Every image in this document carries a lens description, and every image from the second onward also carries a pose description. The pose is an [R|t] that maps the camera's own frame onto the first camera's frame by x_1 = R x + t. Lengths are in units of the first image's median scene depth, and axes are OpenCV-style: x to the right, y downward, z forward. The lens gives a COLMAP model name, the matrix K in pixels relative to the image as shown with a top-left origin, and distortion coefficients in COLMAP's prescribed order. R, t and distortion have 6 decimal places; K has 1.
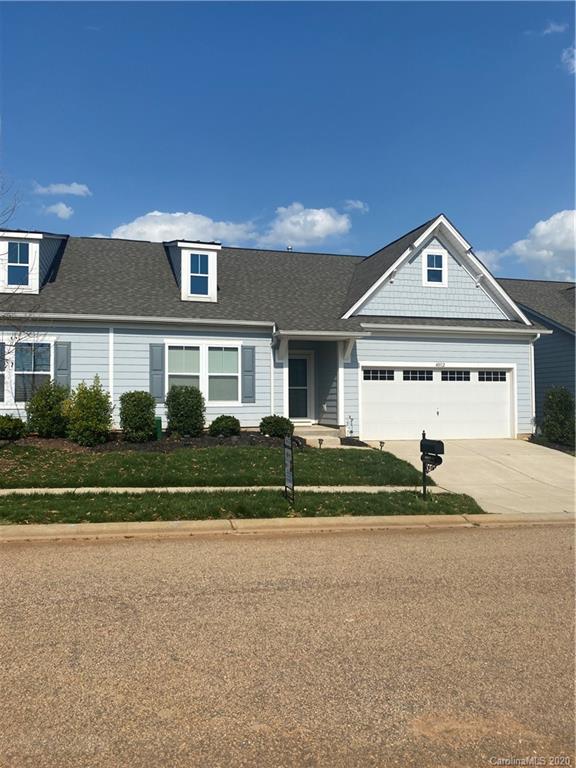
lens RADIAL K [[591.5, 0, 317.3], [0, 591.5, 386.3], [0, 0, 1]] dist [0.112731, -0.176747]
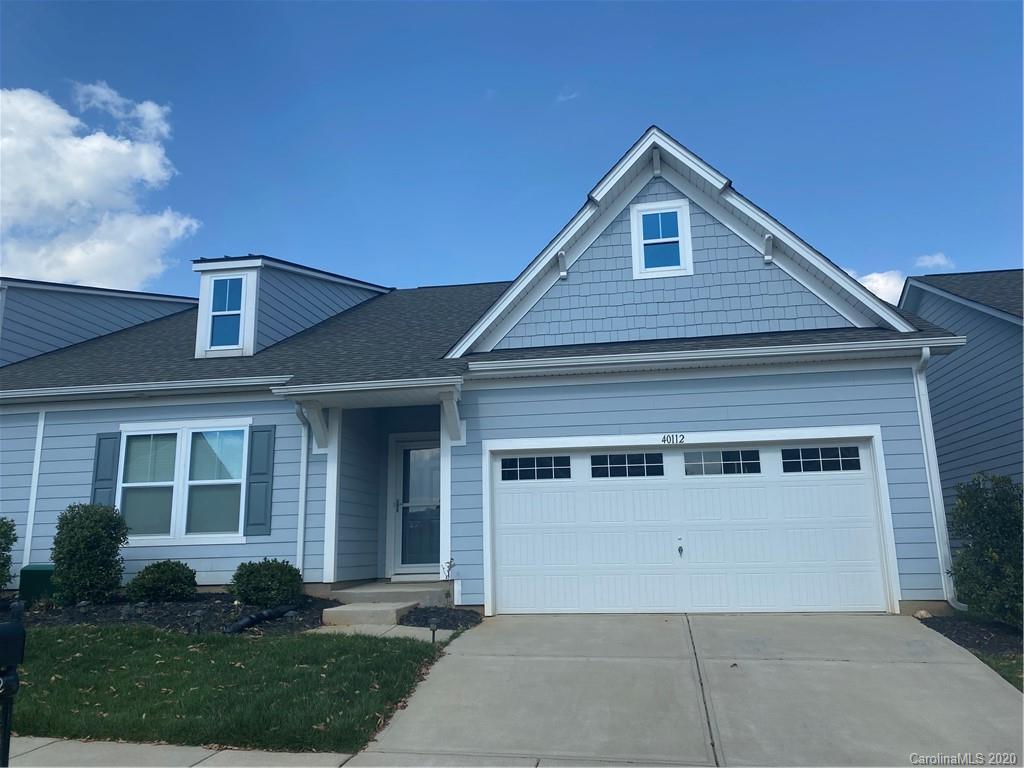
lens RADIAL K [[788.7, 0, 512.0], [0, 788.7, 384.0], [0, 0, 1]] dist [0.112731, -0.176747]
pose [[0.911984, -0.101199, -0.397547, 0.348144], [0.029525, 0.982773, -0.182443, 0.029432], [0.409162, 0.154648, 0.899261, 0.420637]]
